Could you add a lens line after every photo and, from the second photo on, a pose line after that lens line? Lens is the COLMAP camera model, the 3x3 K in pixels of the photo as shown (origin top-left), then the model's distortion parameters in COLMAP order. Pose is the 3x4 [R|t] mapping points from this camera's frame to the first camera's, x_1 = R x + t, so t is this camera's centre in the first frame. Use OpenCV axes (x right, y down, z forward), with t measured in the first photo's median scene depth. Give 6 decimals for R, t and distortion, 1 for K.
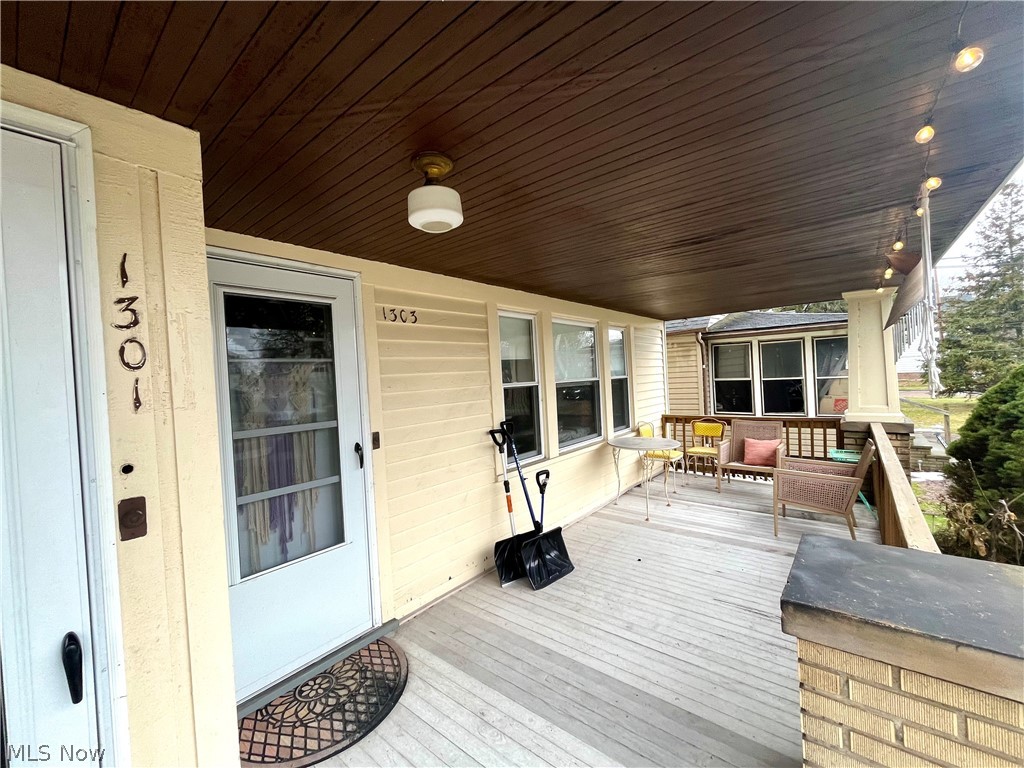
lens RADIAL K [[417.5, 0, 510.3], [0, 417.5, 379.5], [0, 0, 1]] dist [-0.003937, 0.000734]
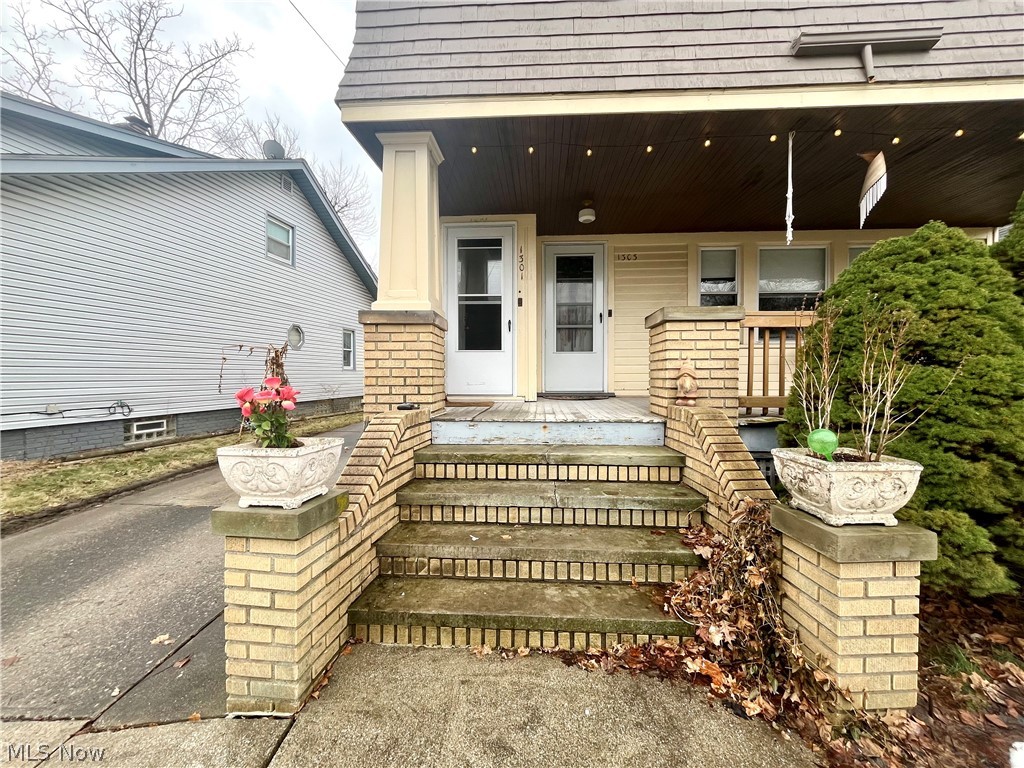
lens RADIAL K [[417.5, 0, 513.4], [0, 417.5, 379.4], [0, 0, 1]] dist [-0.003937, 0.000734]
pose [[0.592077, 0.062526, -0.803452, 1.439350], [-0.034539, 0.998038, 0.052217, 0.475130], [0.805141, -0.003166, 0.593075, -0.927271]]
